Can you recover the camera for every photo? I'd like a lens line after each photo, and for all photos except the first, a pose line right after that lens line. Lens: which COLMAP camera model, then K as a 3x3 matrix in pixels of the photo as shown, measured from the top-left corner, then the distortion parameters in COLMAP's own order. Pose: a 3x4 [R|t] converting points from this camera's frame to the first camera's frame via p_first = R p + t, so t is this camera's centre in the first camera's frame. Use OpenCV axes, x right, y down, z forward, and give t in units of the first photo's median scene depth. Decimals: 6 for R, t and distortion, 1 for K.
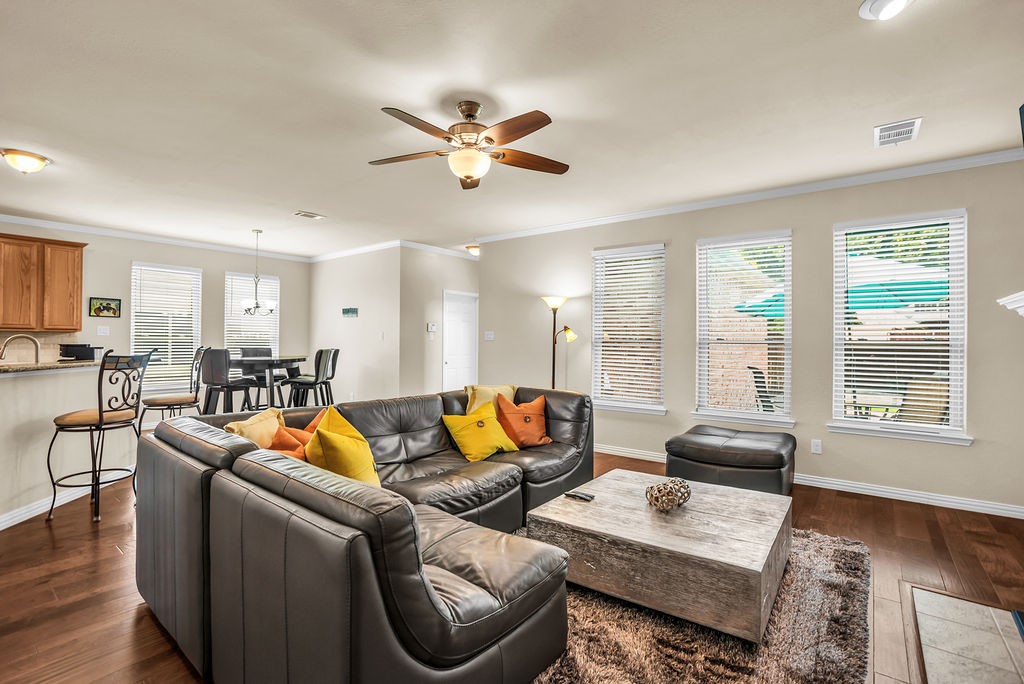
lens RADIAL K [[496.4, 0, 511.5], [0, 496.4, 339.2], [0, 0, 1]] dist [-0.020011, 0.000350]
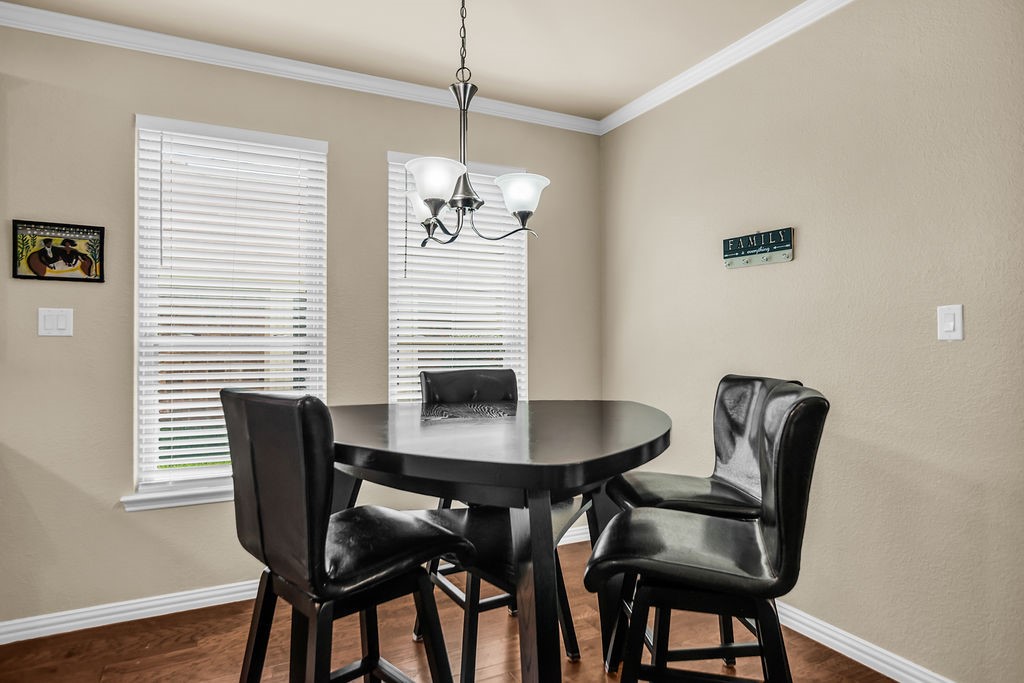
lens RADIAL K [[582.8, 0, 502.1], [0, 582.8, 339.3], [0, 0, 1]] dist [-0.003783, -0.000511]
pose [[0.908416, -0.013456, -0.417850, -0.392651], [0.011215, 0.999907, -0.007817, 0.001252], [0.417916, 0.002415, 0.908482, 0.769049]]
